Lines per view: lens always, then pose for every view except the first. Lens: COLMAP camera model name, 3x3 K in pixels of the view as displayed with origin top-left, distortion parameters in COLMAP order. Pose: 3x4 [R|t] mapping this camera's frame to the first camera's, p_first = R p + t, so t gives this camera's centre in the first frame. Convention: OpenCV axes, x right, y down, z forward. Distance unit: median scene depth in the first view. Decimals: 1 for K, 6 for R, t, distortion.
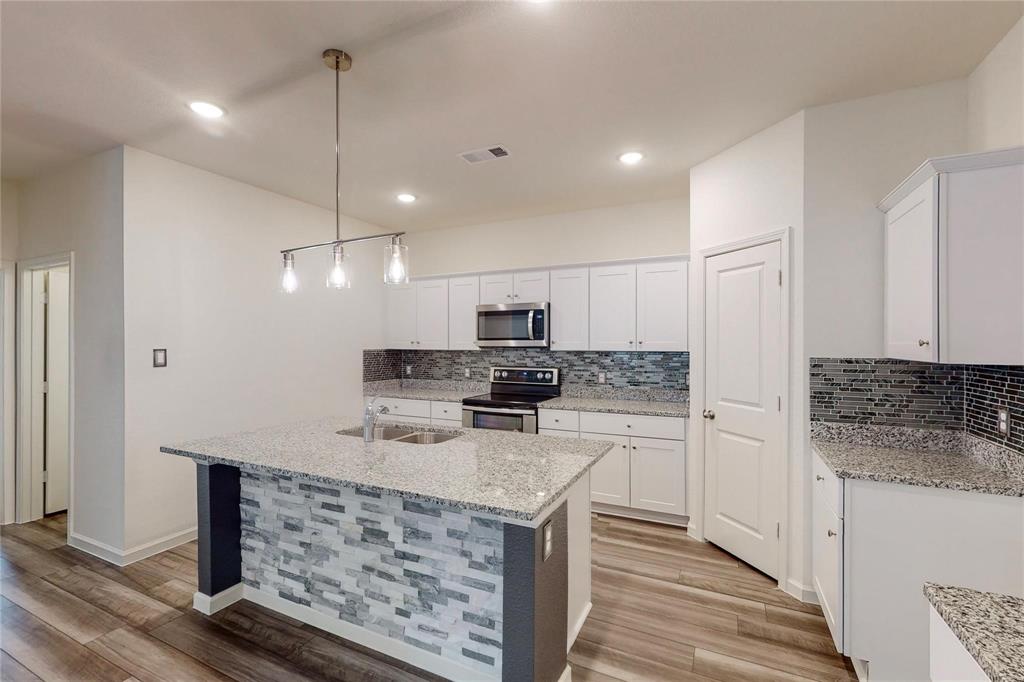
lens RADIAL K [[420.7, 0, 517.7], [0, 420.7, 341.6], [0, 0, 1]] dist [0.001756, -0.000102]
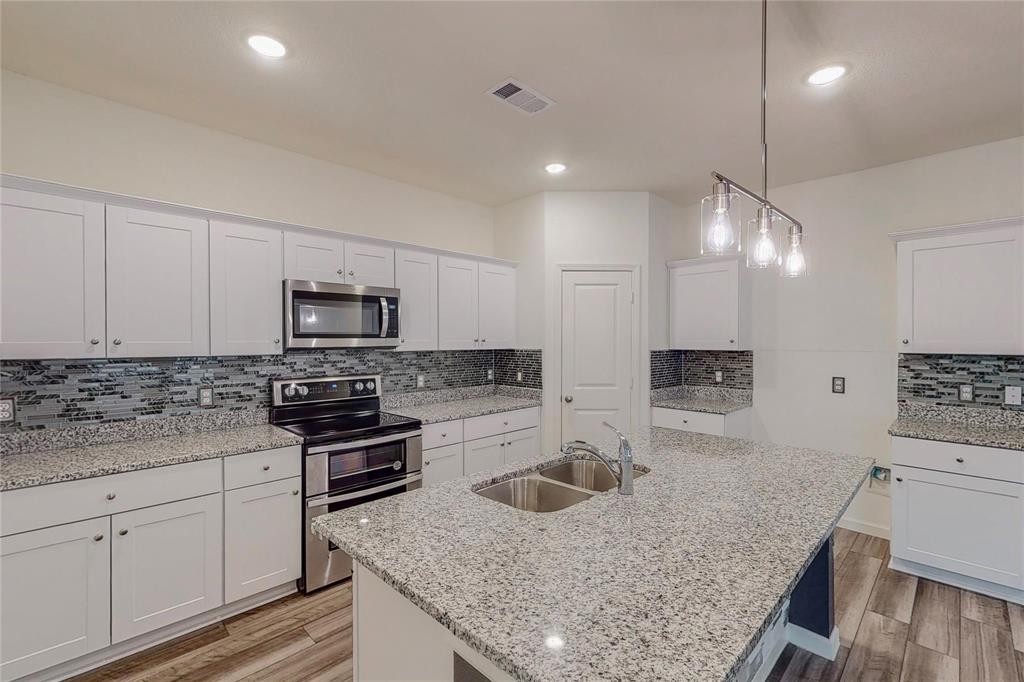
lens RADIAL K [[437.4, 0, 512.0], [0, 437.4, 341.0], [0, 0, 1]] dist [-0.001073, -0.000065]
pose [[0.366235, -0.003888, 0.930514, -0.564726], [0.000020, 0.999991, 0.004170, -0.001271], [-0.930522, -0.001508, 0.366232, 0.481112]]
